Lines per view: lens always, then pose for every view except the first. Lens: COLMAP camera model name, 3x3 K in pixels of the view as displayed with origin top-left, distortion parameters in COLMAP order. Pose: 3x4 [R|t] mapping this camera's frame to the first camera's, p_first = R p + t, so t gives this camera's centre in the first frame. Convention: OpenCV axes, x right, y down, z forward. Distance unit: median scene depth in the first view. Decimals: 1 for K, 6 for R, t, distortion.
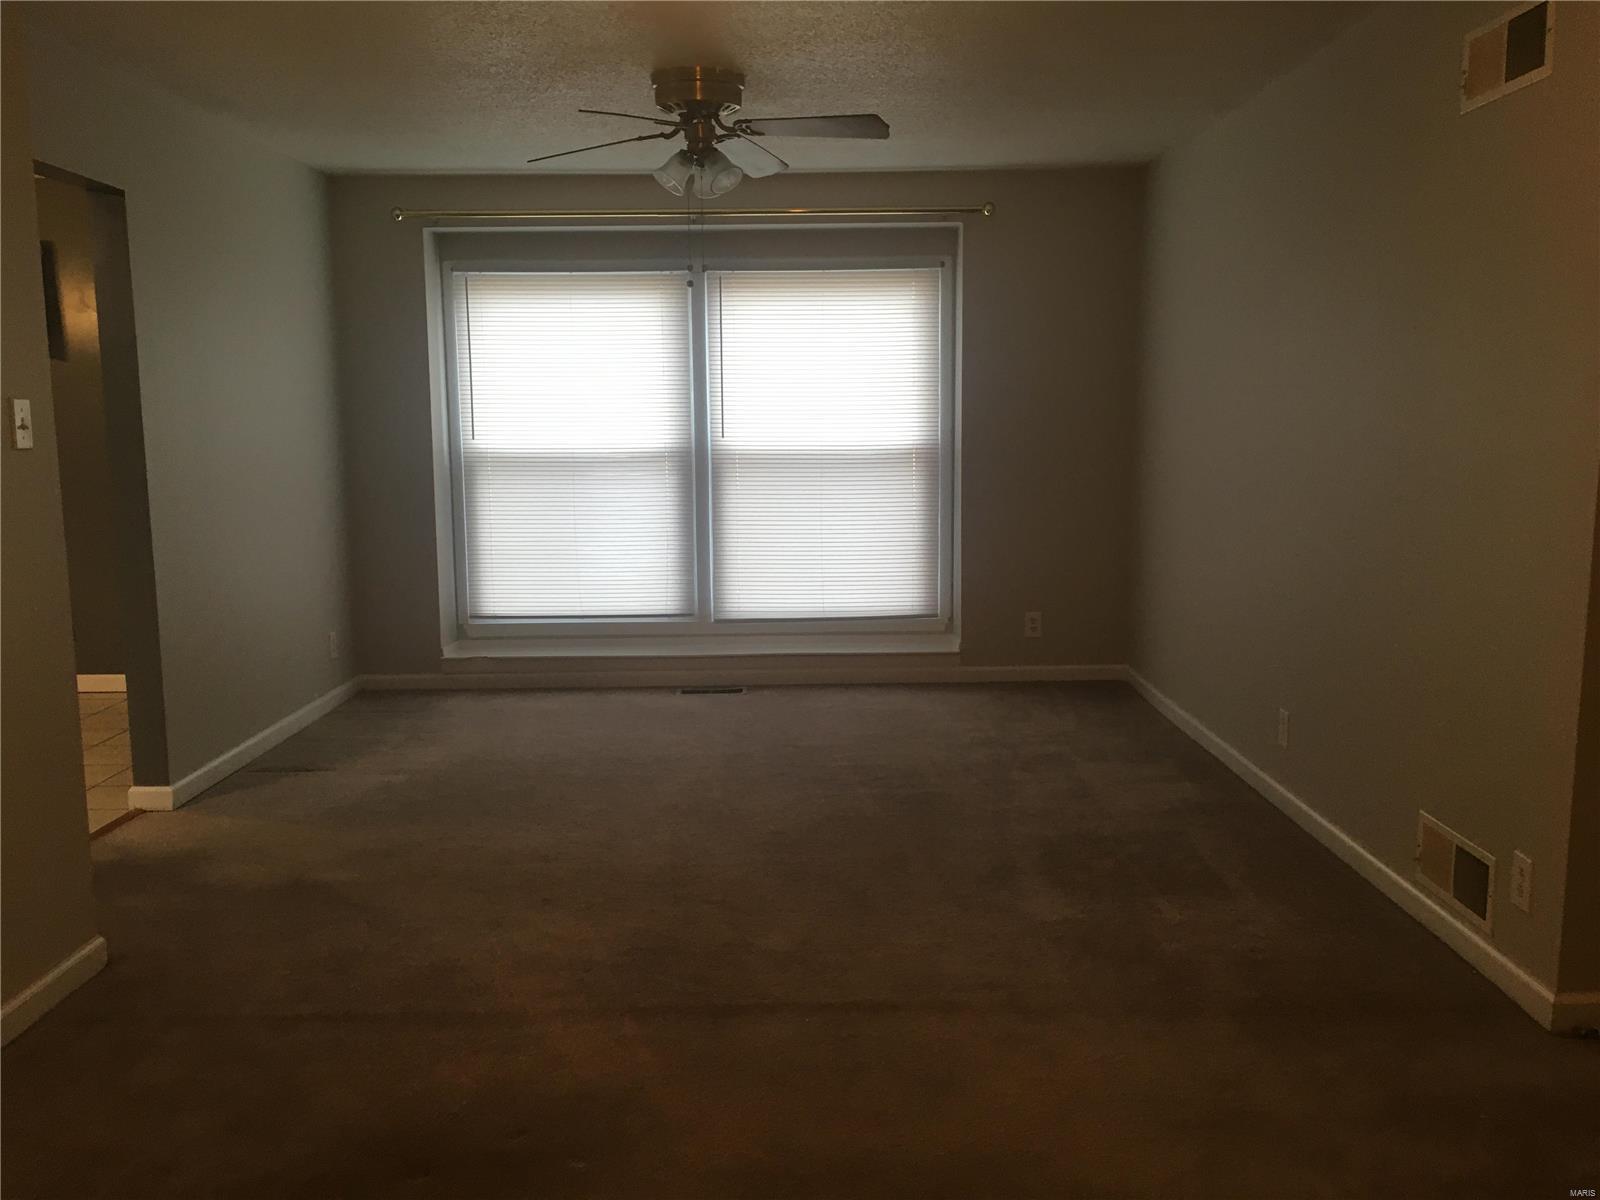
lens RADIAL K [[1356.2, 0, 800.3], [0, 1356.2, 609.0], [0, 0, 1]] dist [0.078086, -0.102077]
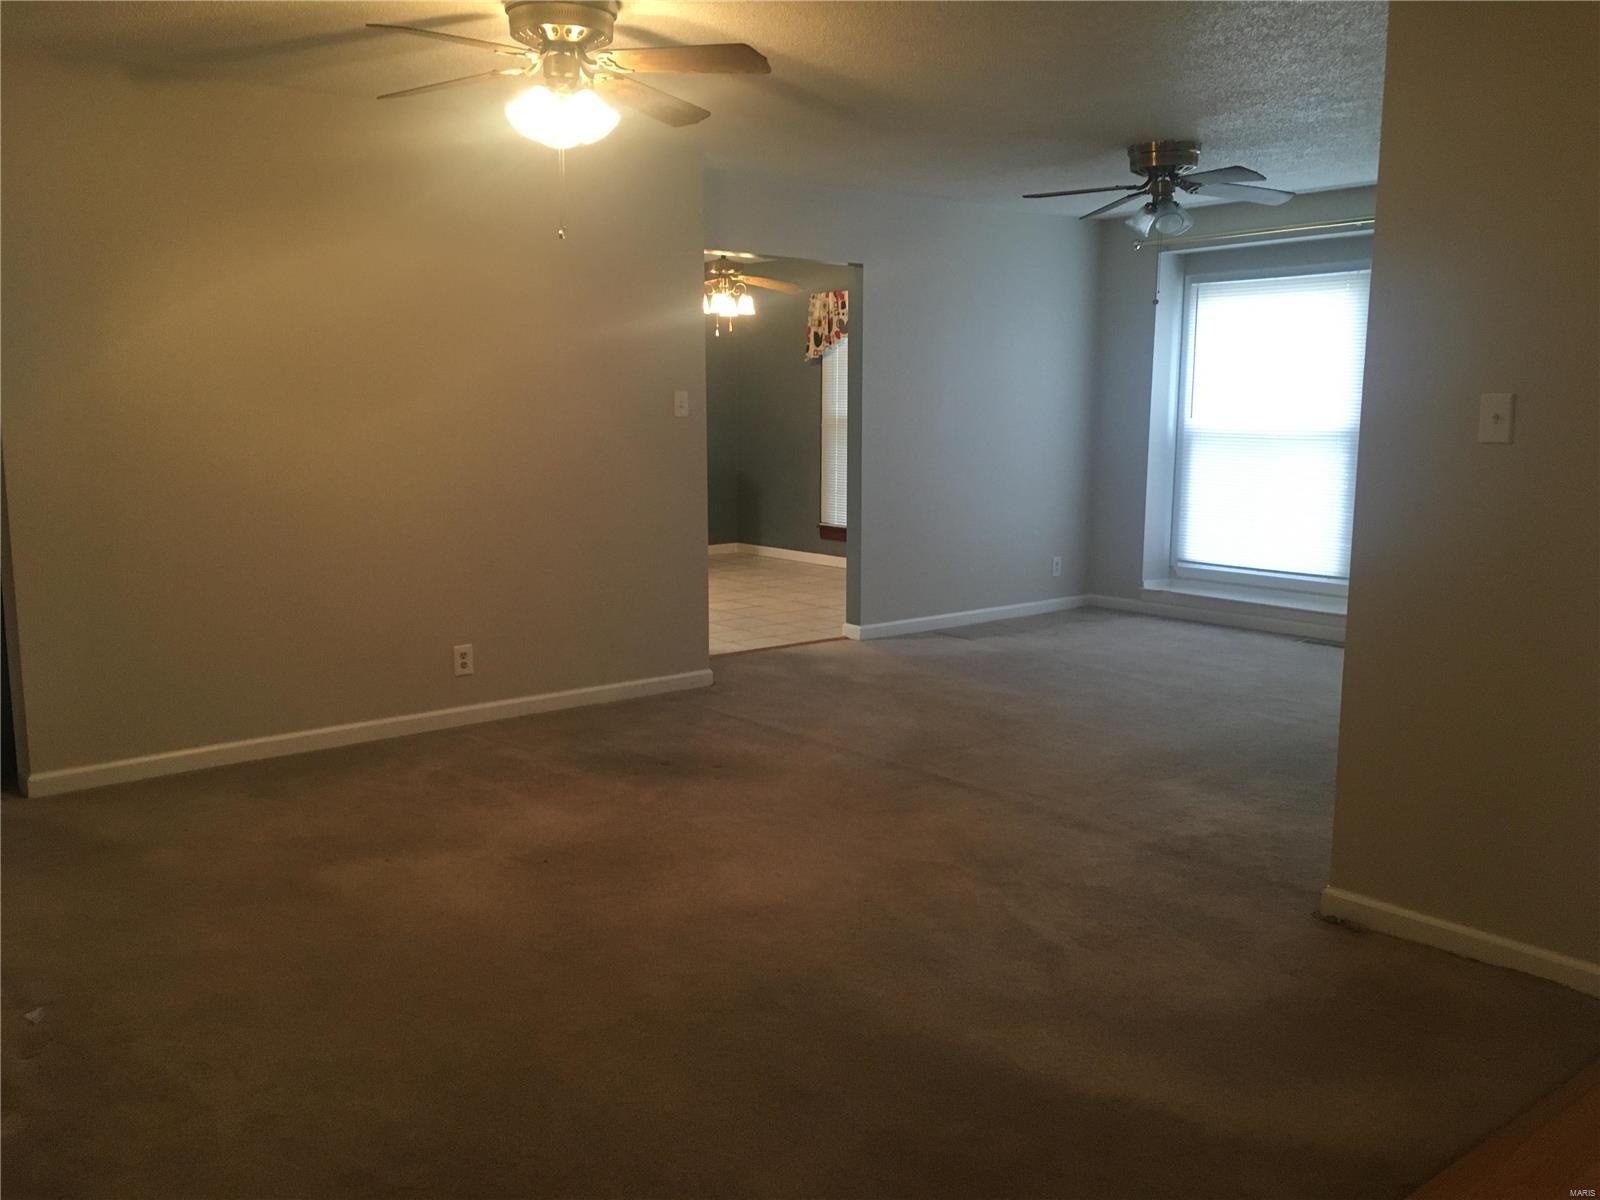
lens RADIAL K [[1356.2, 0, 800.3], [0, 1356.2, 609.0], [0, 0, 1]] dist [0.078086, -0.102077]
pose [[0.638546, 0.129152, -0.758669, 0.512818], [-0.115351, 0.990743, 0.071572, 0.000485], [0.760890, 0.041811, 0.647532, -0.073804]]
